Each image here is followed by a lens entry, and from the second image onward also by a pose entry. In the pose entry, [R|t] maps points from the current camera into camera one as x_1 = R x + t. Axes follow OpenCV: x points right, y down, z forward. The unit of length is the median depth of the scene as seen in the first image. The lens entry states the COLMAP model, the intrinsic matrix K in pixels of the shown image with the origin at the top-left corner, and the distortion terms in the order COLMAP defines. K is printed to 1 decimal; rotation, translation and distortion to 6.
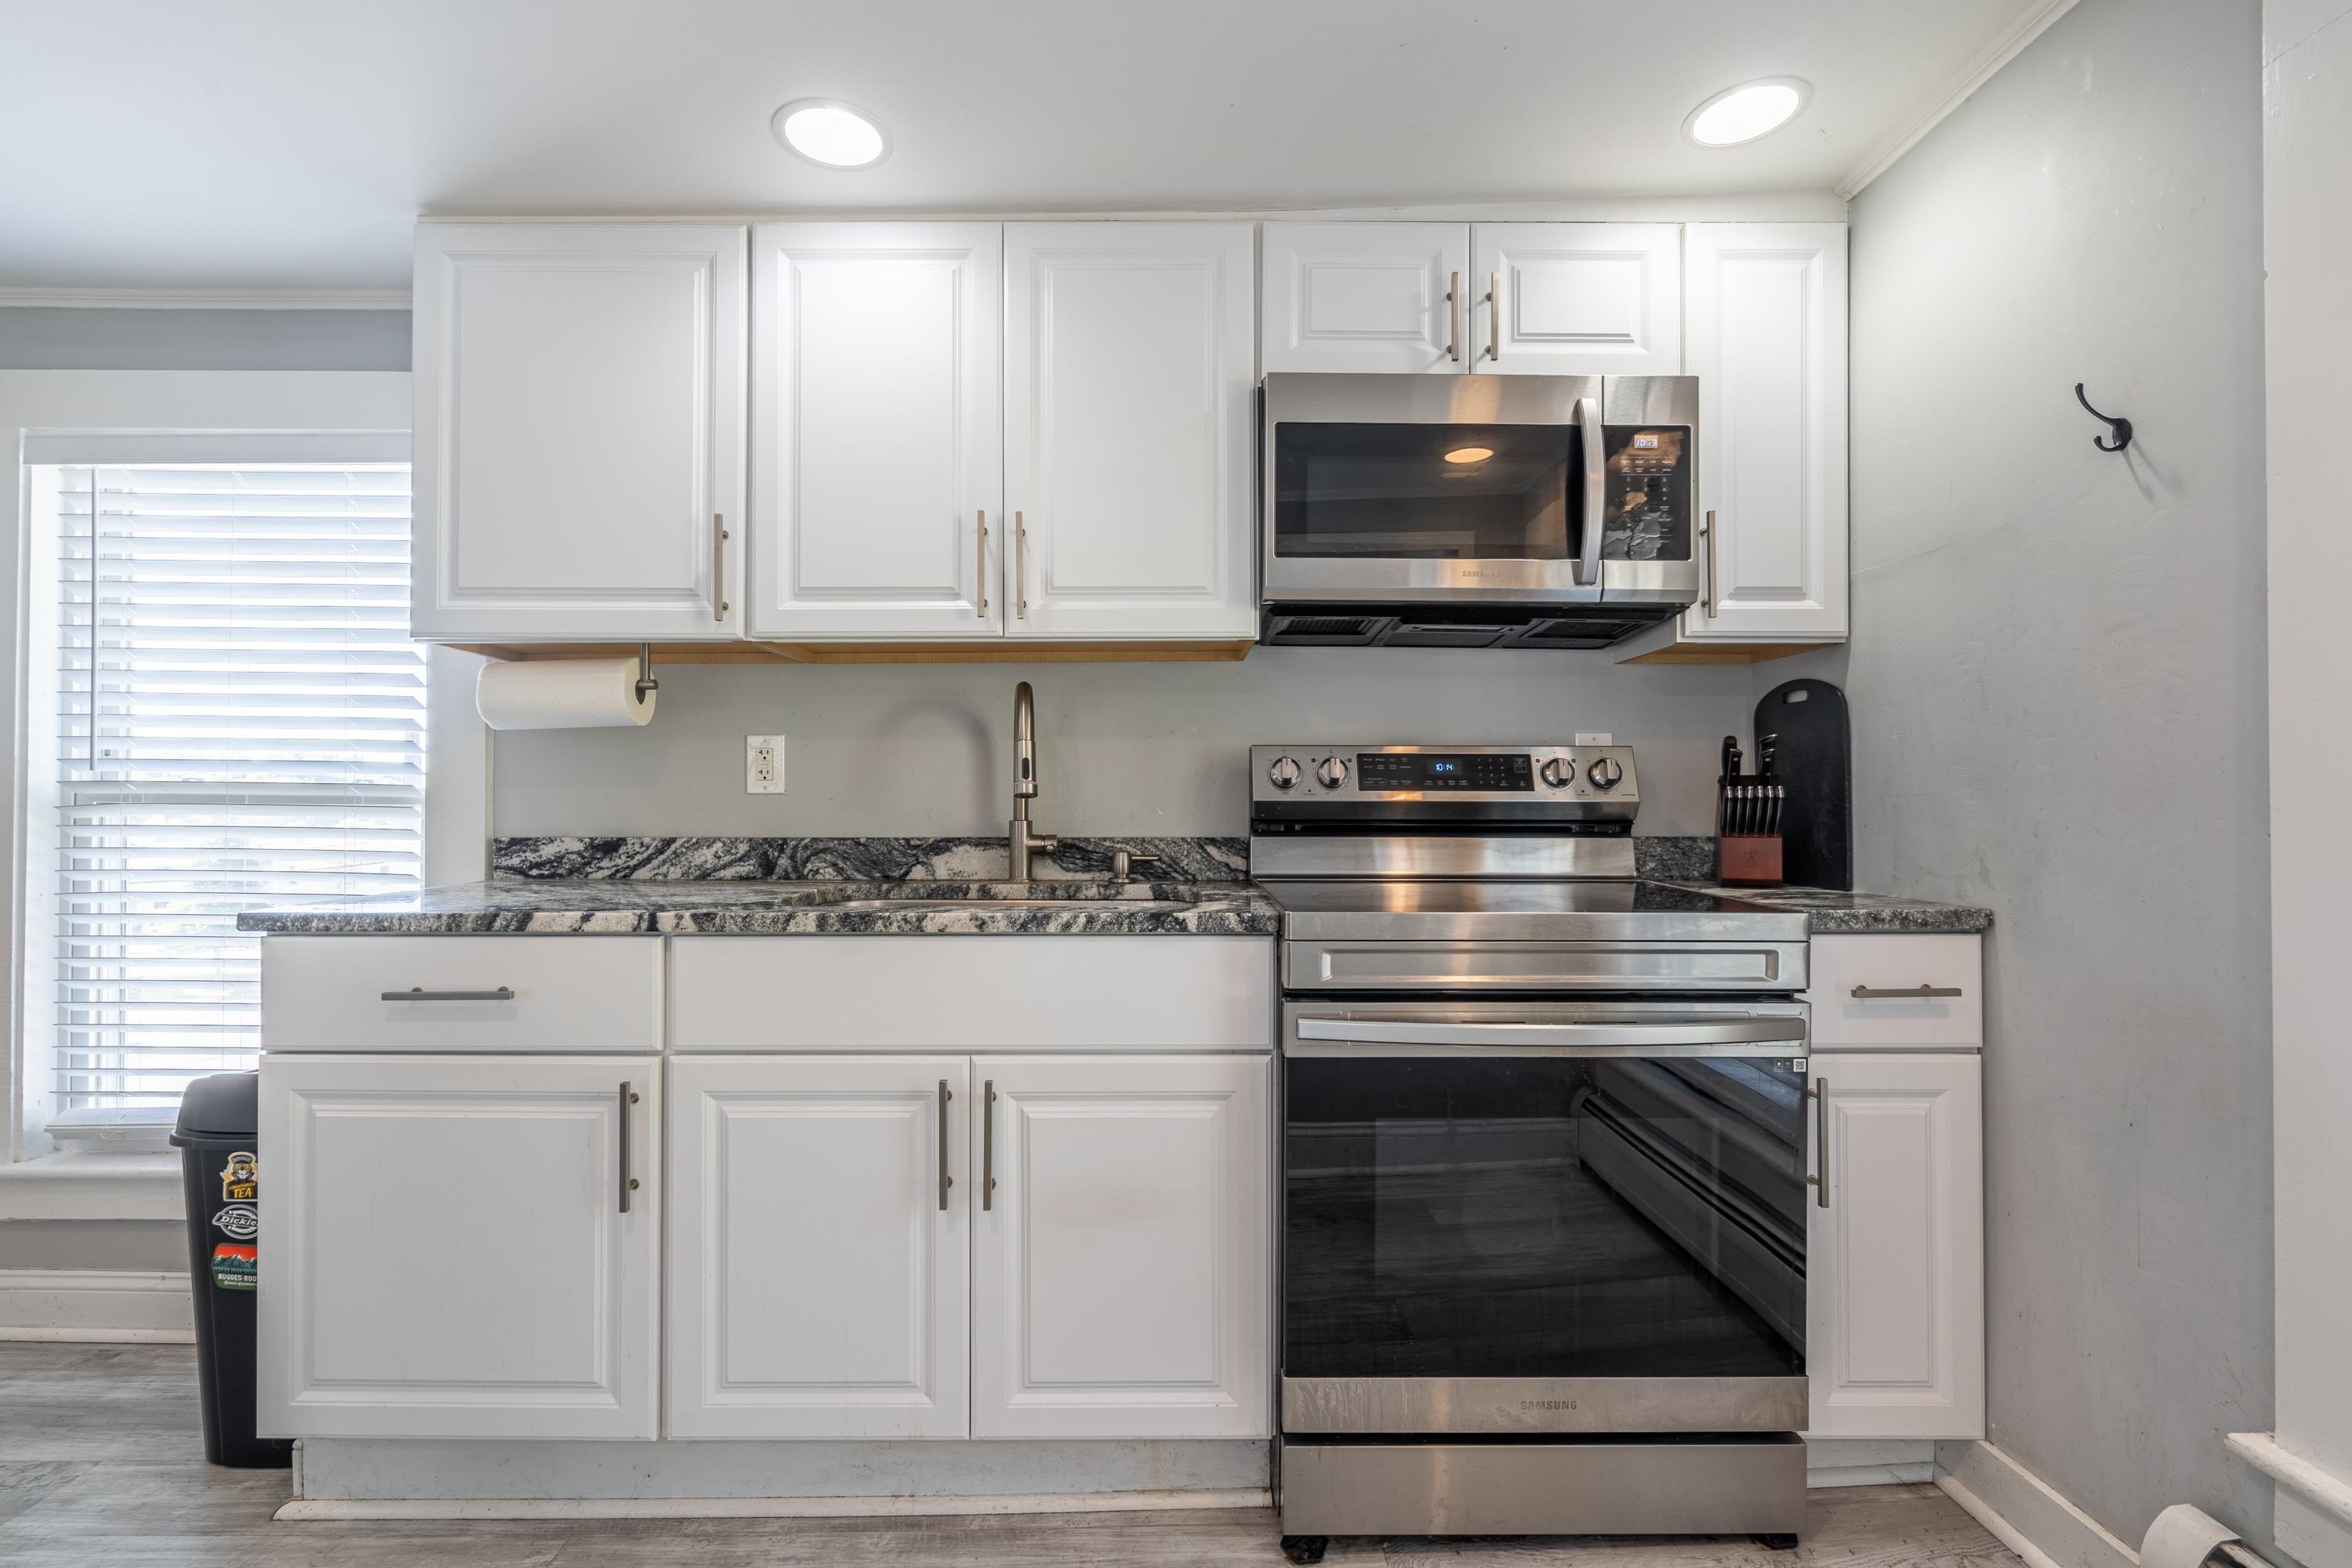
lens RADIAL K [[1075.5, 0, 1164.7], [0, 1075.5, 786.7], [0, 0, 1]] dist [-0.002916, 0.000231]
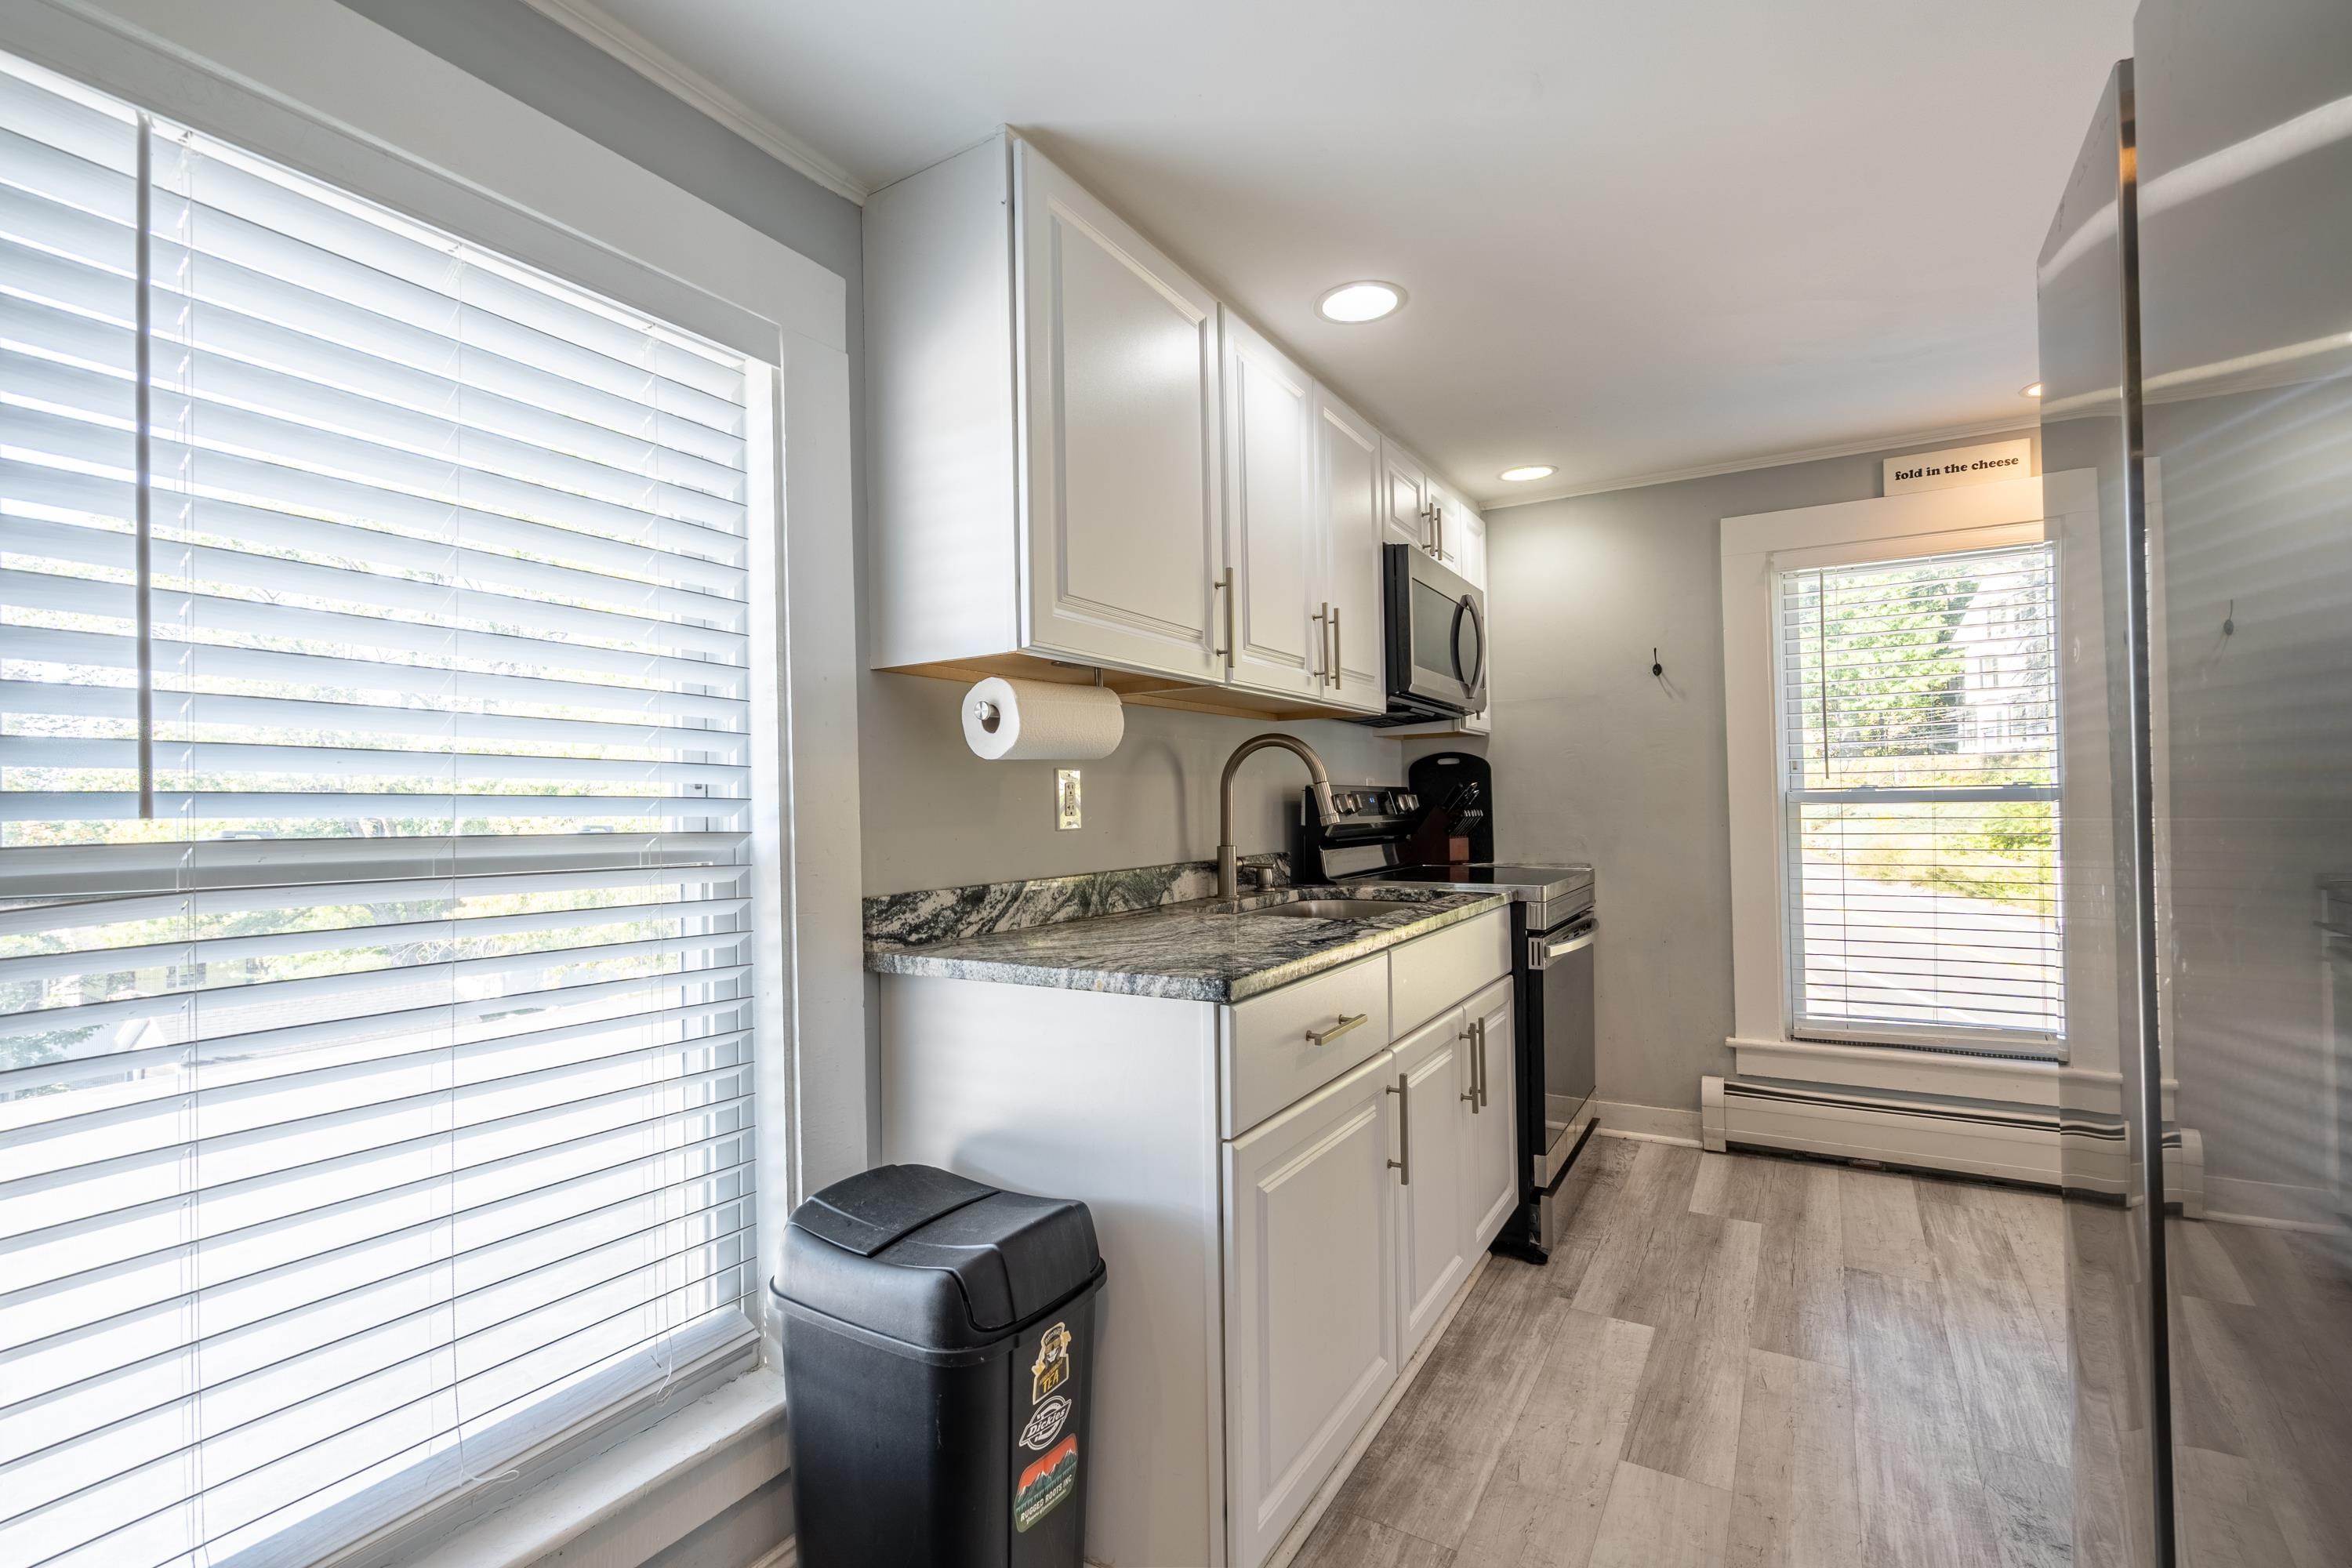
lens RADIAL K [[1075.5, 0, 1164.7], [0, 1075.5, 786.7], [0, 0, 1]] dist [-0.002916, 0.000231]
pose [[0.514611, 0.006748, 0.857397, -1.236154], [0.010255, 0.999849, -0.014024, -0.019070], [-0.857362, 0.016009, 0.514464, 0.458803]]
